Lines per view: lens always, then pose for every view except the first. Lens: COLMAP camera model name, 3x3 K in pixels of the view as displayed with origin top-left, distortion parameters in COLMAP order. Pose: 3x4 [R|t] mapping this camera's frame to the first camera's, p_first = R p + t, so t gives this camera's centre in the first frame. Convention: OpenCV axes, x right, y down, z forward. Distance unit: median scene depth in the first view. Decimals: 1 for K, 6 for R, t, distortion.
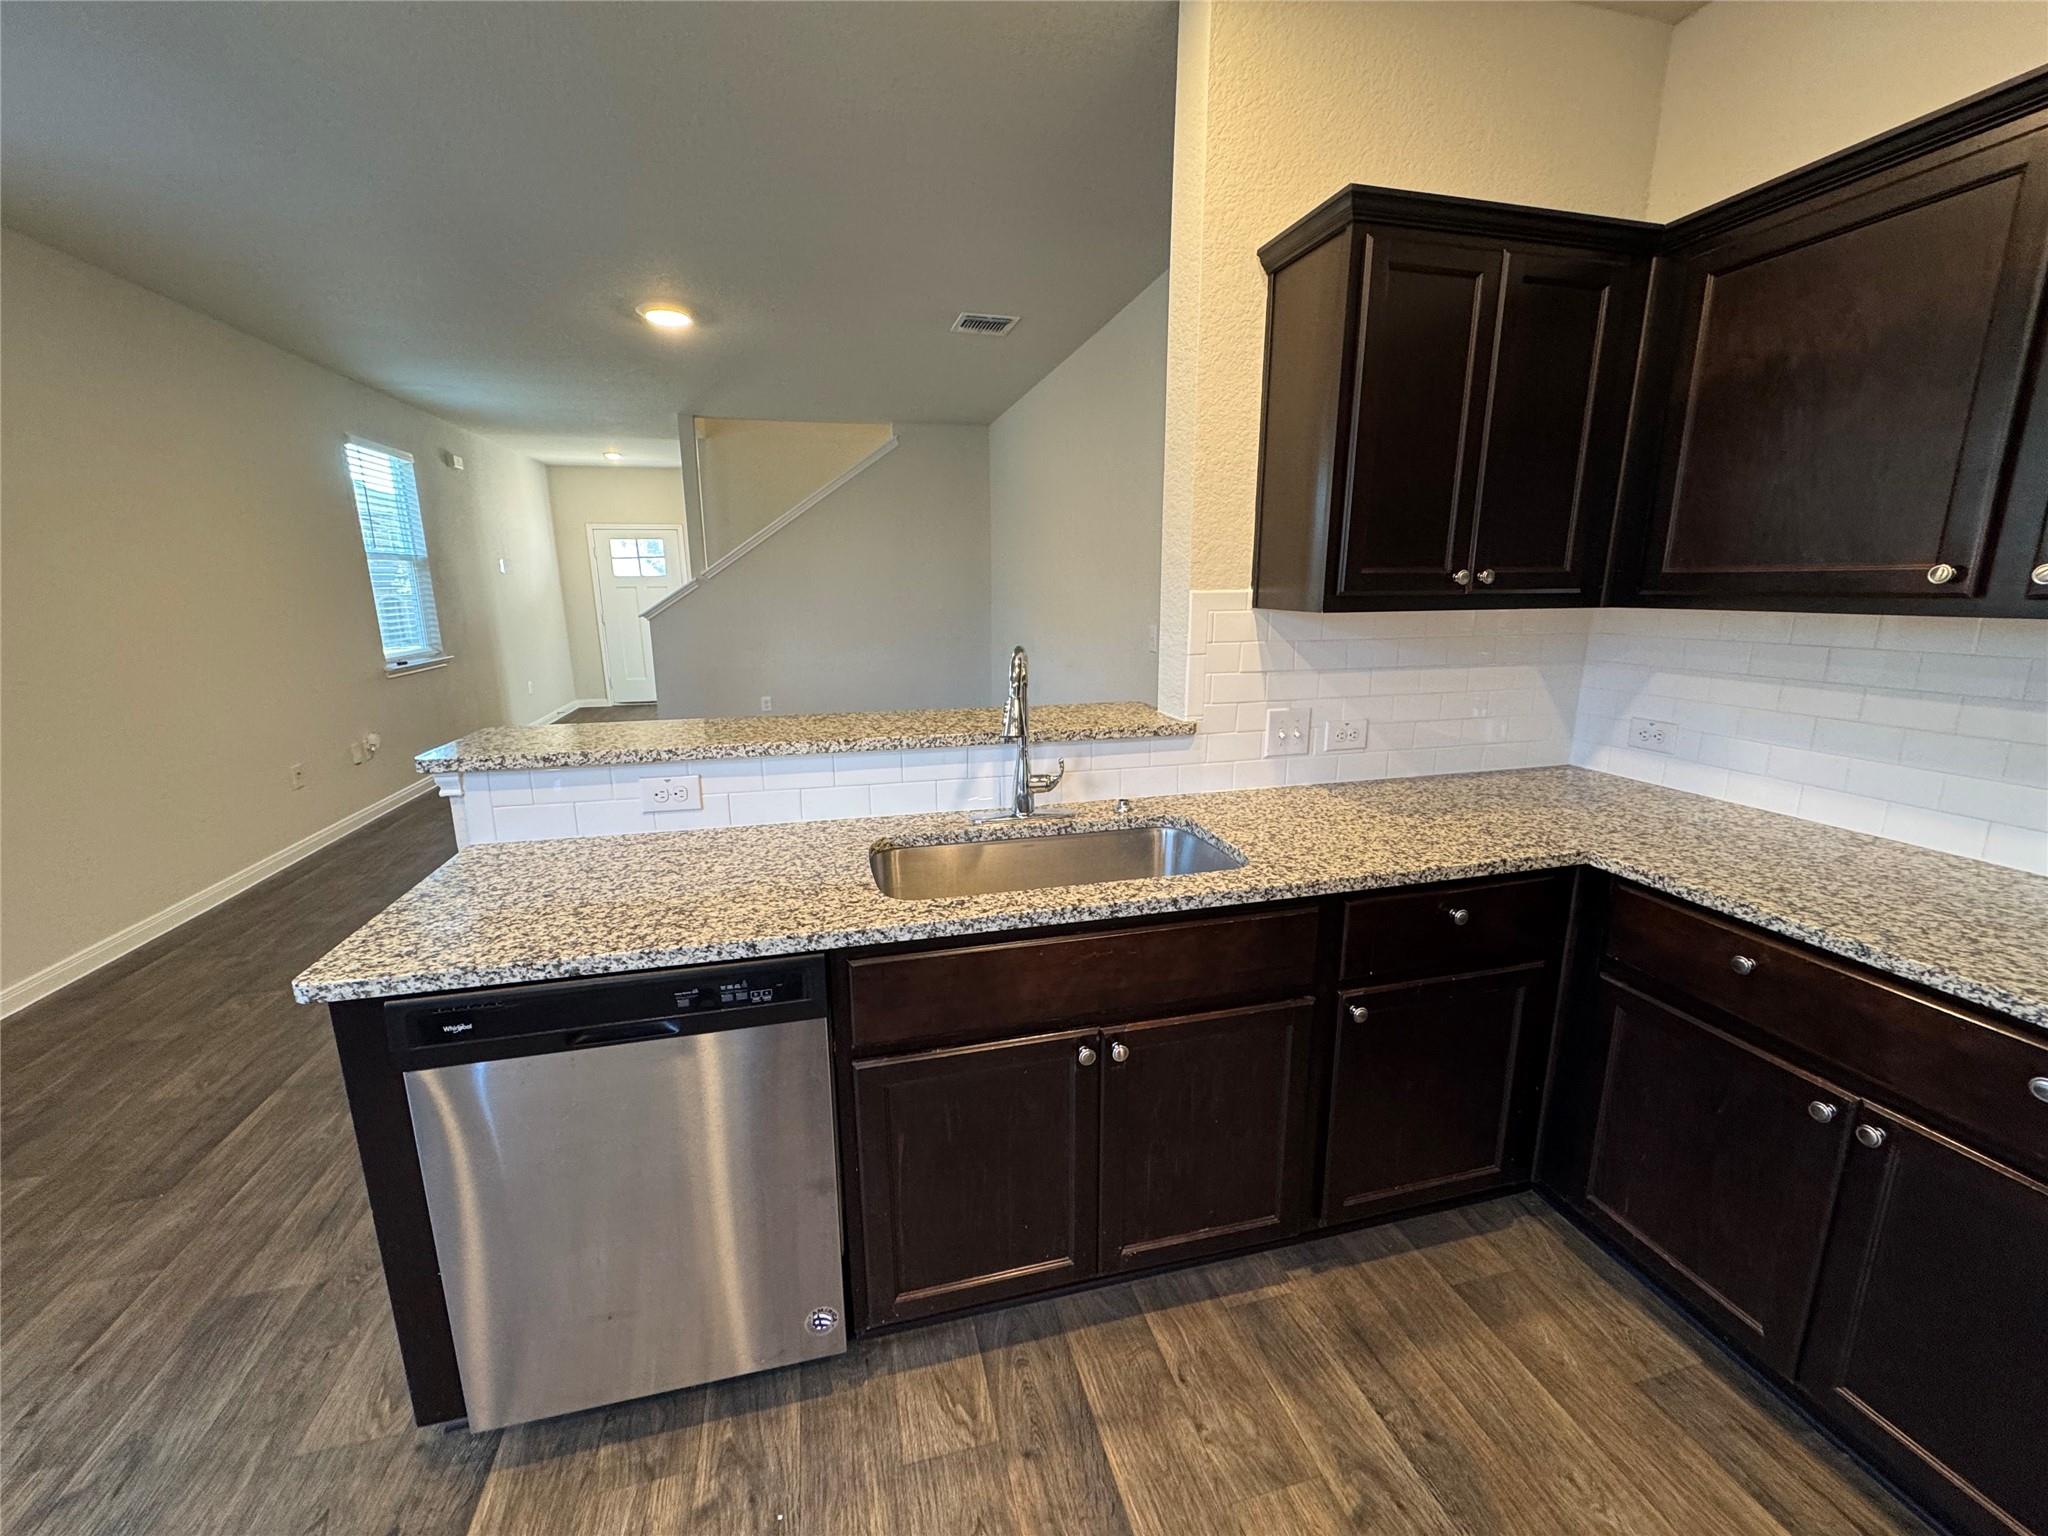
lens RADIAL K [[821.7, 0, 1024.0], [0, 821.7, 768.0], [0, 0, 1]] dist [0.000611, 0.000348]
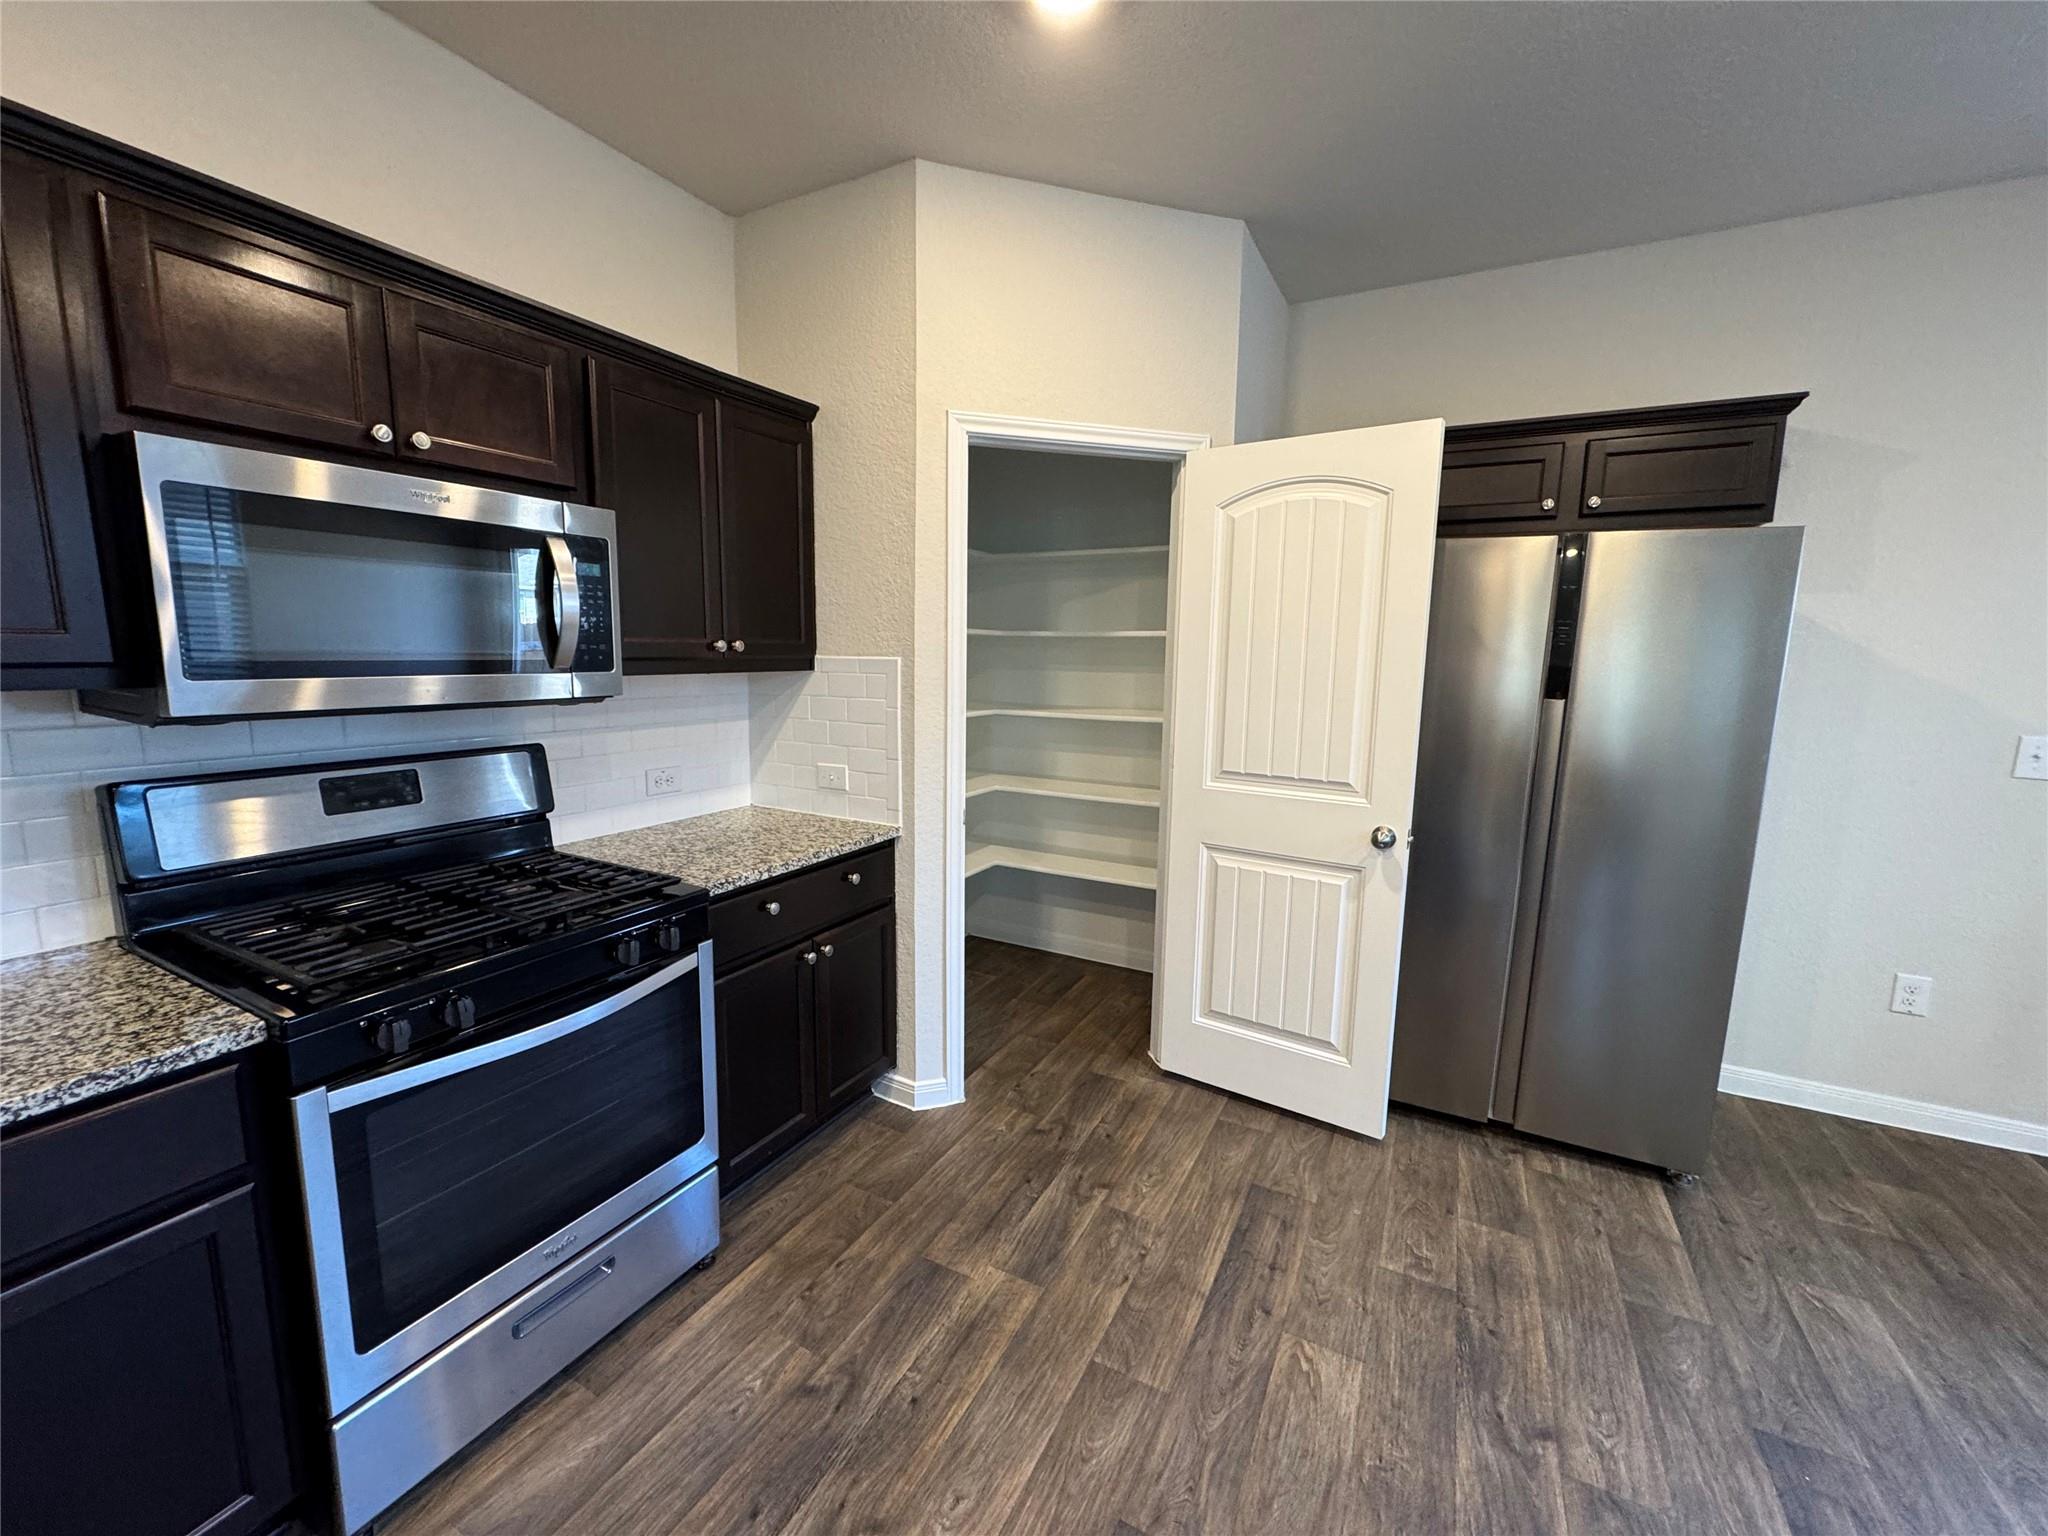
lens RADIAL K [[819.1, 0, 1017.1], [0, 819.1, 770.1], [0, 0, 1]] dist [0.000000, 0.000207]
pose [[-0.739965, -0.102242, 0.664830, -0.111244], [0.138809, 0.943896, 0.299654, -0.103186], [-0.658167, 0.314018, -0.684258, 0.428925]]
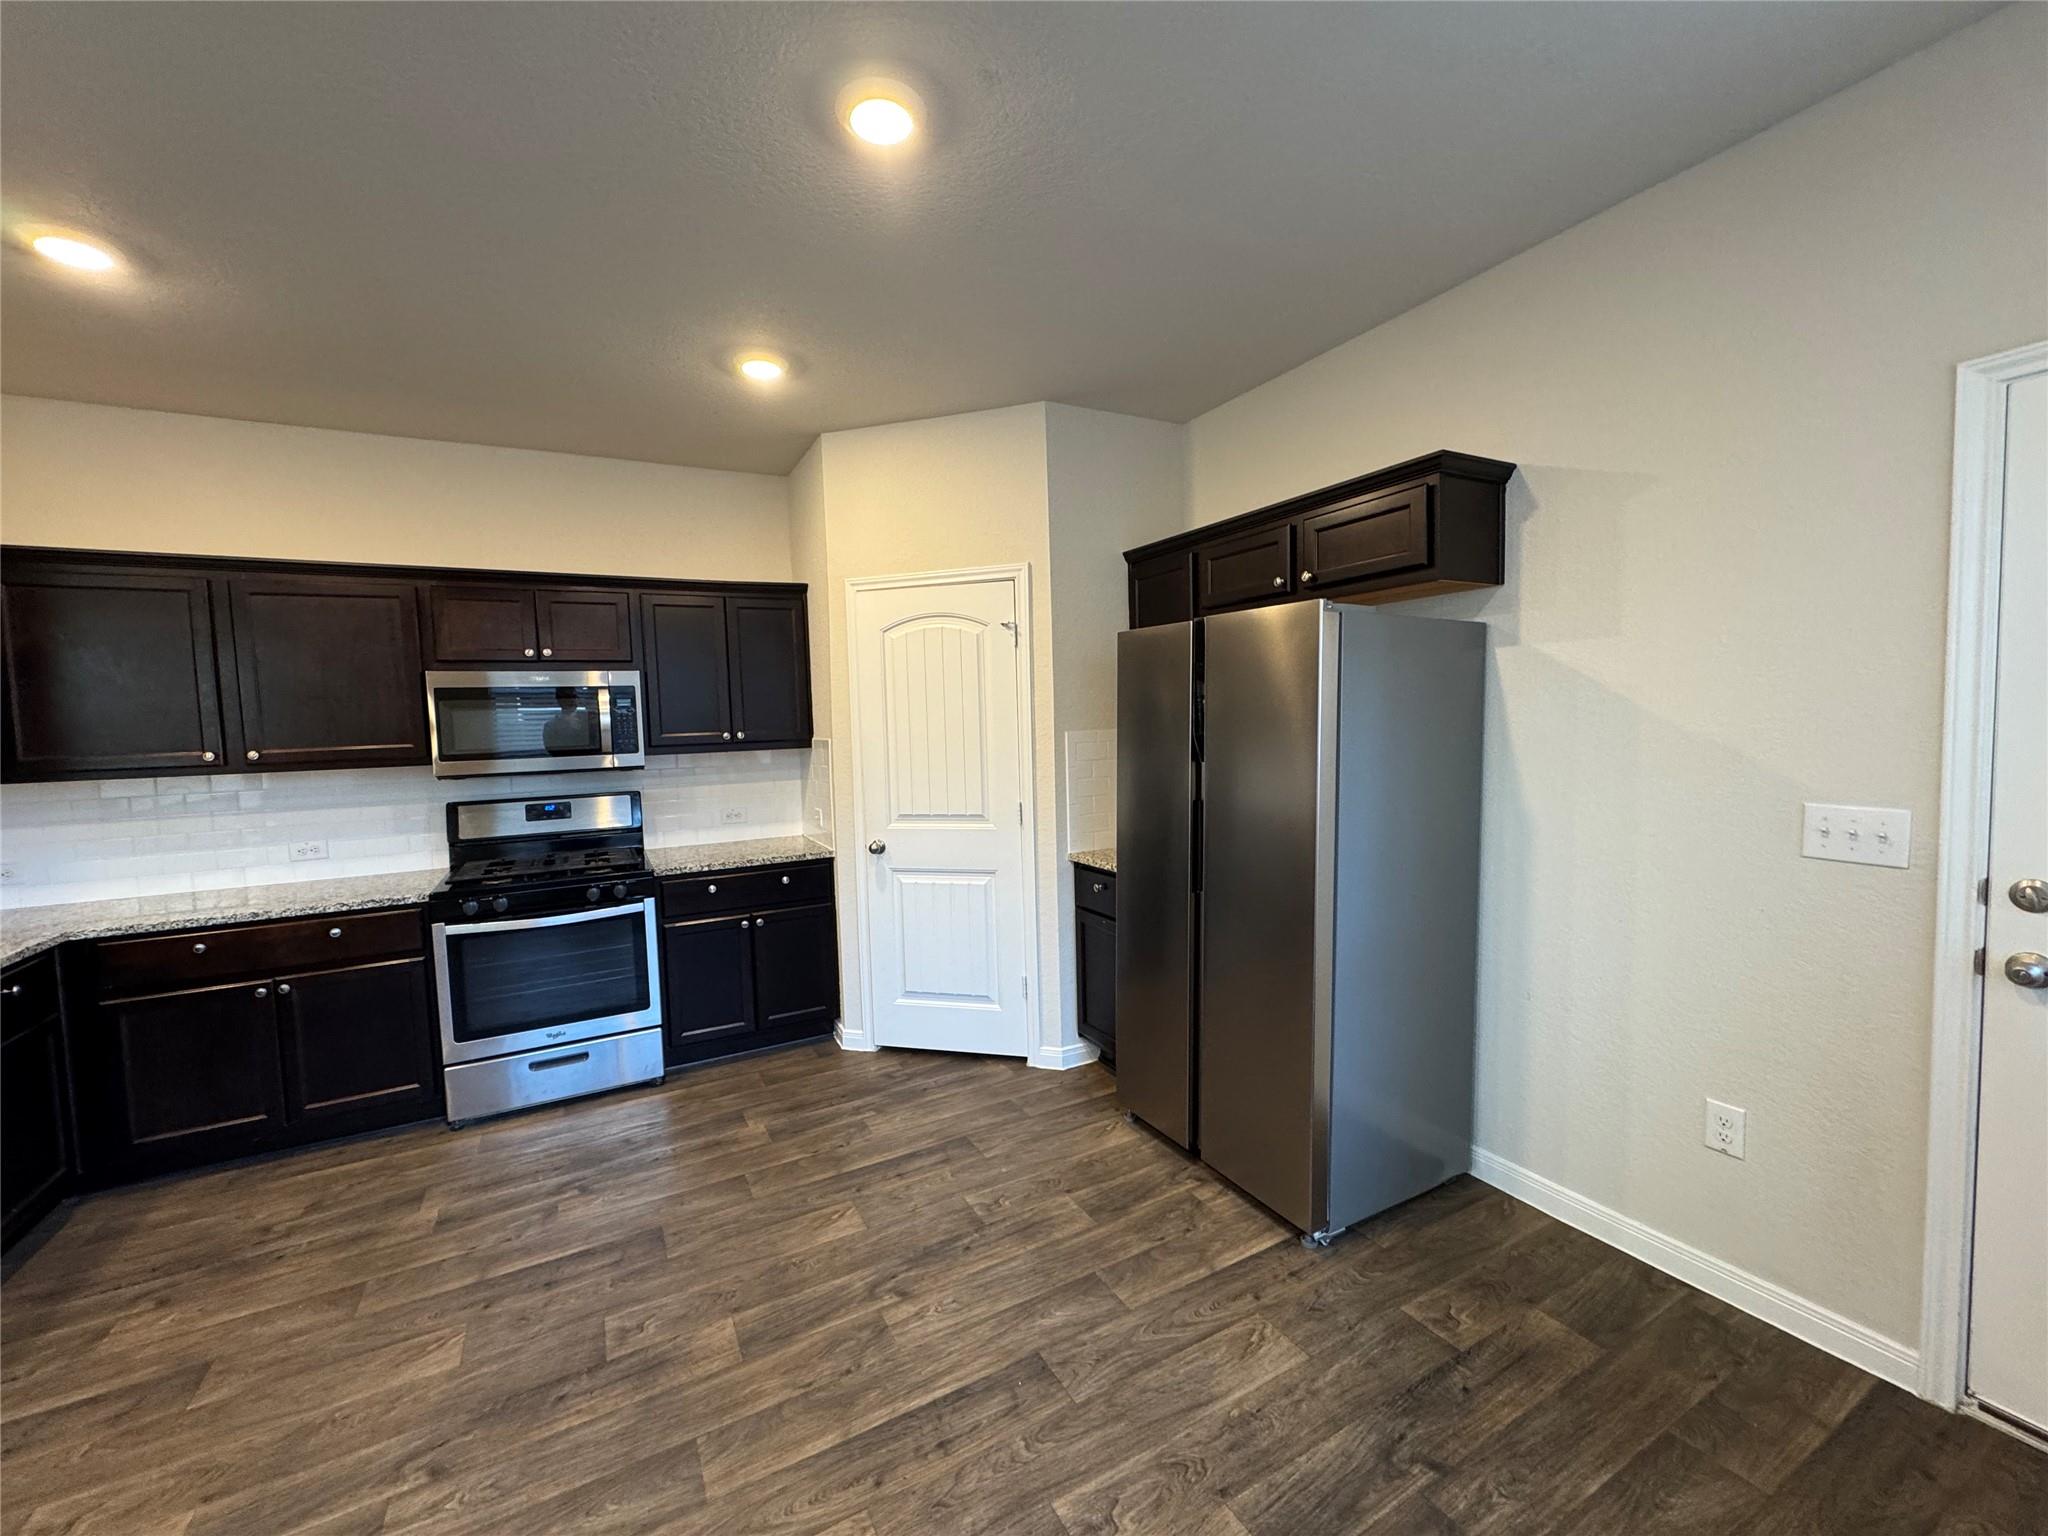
lens RADIAL K [[821.7, 0, 1024.0], [0, 821.7, 768.0], [0, 0, 1]] dist [0.000611, 0.000348]
pose [[-0.241070, -0.046979, 0.969370, -1.251712], [0.245310, 0.963444, 0.107697, 0.076638], [-0.938993, 0.263759, -0.220733, -0.457828]]
